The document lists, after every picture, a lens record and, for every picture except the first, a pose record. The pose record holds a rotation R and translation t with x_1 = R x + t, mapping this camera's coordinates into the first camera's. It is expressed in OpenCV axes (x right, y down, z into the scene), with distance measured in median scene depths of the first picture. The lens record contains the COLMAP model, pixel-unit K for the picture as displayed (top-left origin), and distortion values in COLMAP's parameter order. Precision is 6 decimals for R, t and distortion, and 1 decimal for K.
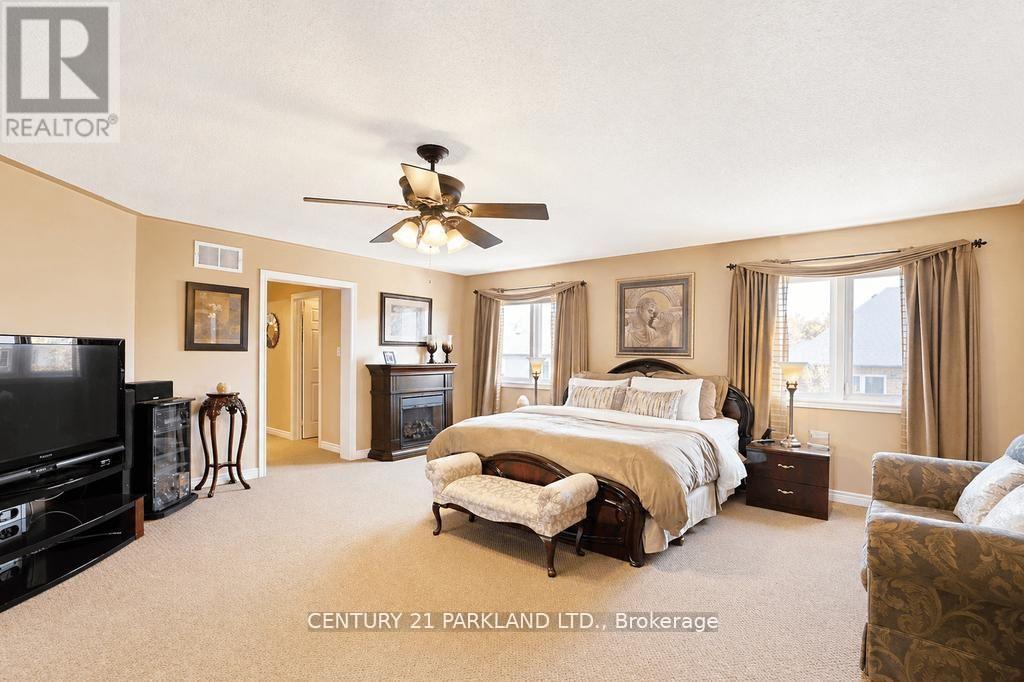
lens RADIAL K [[427.9, 0, 512.9], [0, 427.9, 343.4], [0, 0, 1]] dist [-0.031195, 0.009068]
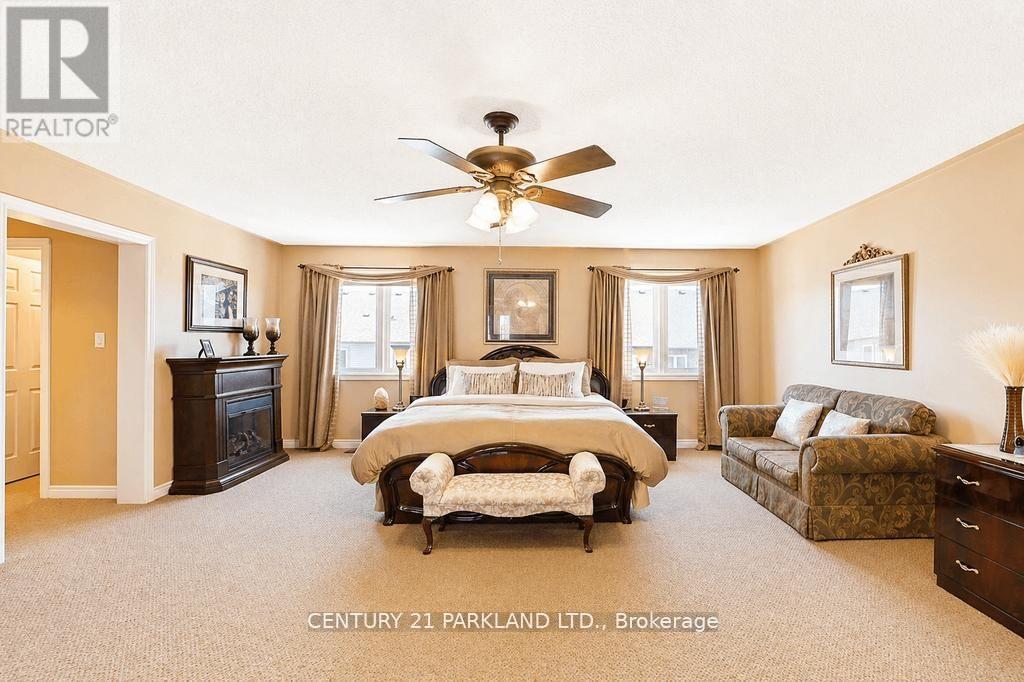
lens RADIAL K [[426.6, 0, 526.3], [0, 426.6, 338.3], [0, 0, 1]] dist [-0.001102, -0.000026]
pose [[0.797353, -0.003345, 0.603504, -0.301978], [-0.009895, 0.999778, 0.018615, -0.002210], [-0.603432, -0.020814, 0.797143, 0.112758]]
